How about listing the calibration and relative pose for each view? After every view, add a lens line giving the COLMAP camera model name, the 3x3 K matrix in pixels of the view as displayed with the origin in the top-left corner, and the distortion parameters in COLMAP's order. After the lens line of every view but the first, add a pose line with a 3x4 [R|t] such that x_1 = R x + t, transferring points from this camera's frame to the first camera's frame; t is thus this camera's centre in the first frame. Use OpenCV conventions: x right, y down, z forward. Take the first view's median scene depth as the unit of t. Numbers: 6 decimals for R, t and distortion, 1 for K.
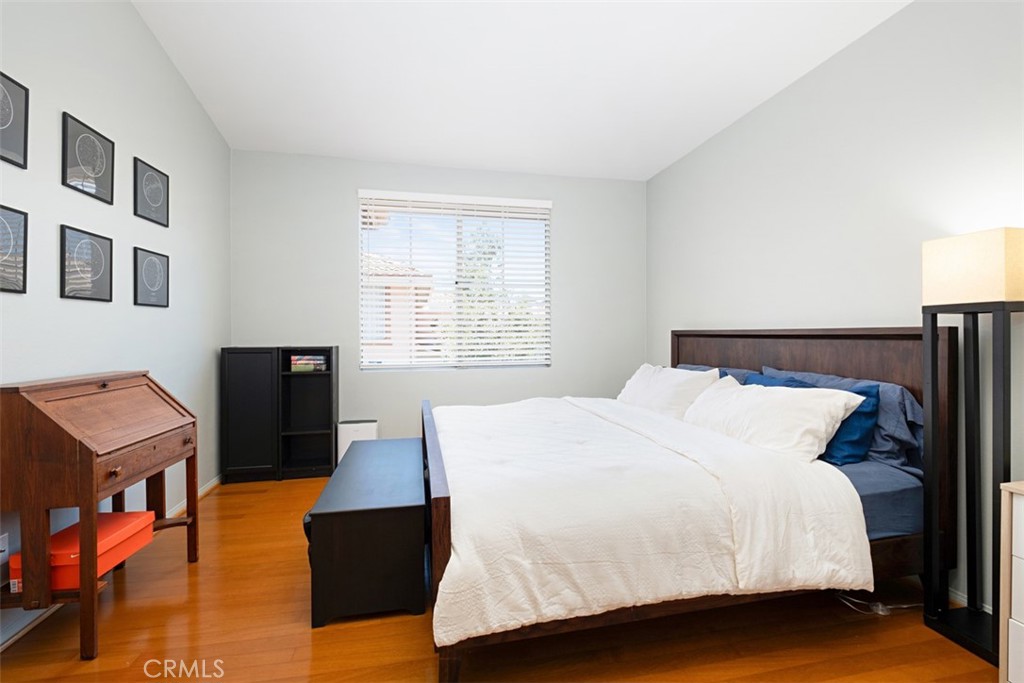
lens RADIAL K [[439.4, 0, 512.9], [0, 439.4, 336.6], [0, 0, 1]] dist [0.008579, -0.005259]
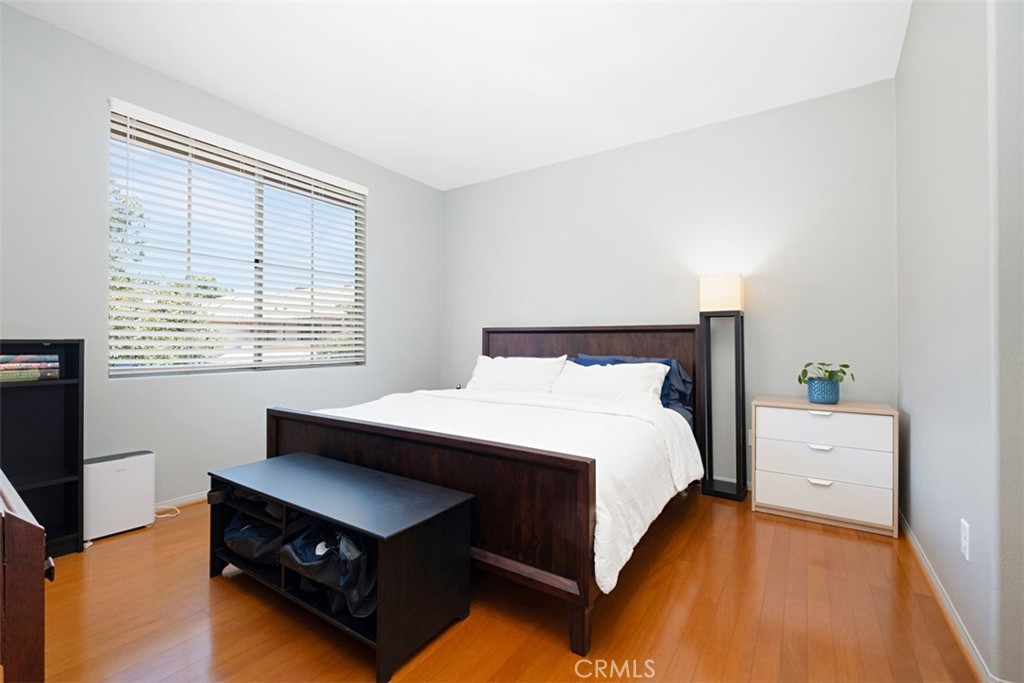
lens RADIAL K [[439.4, 0, 512.9], [0, 439.4, 336.6], [0, 0, 1]] dist [0.008579, -0.005259]
pose [[0.711103, 0.011131, 0.703000, -0.417841], [-0.001159, 0.999892, -0.014659, 0.027754], [-0.703087, 0.009609, 0.711039, 0.137972]]
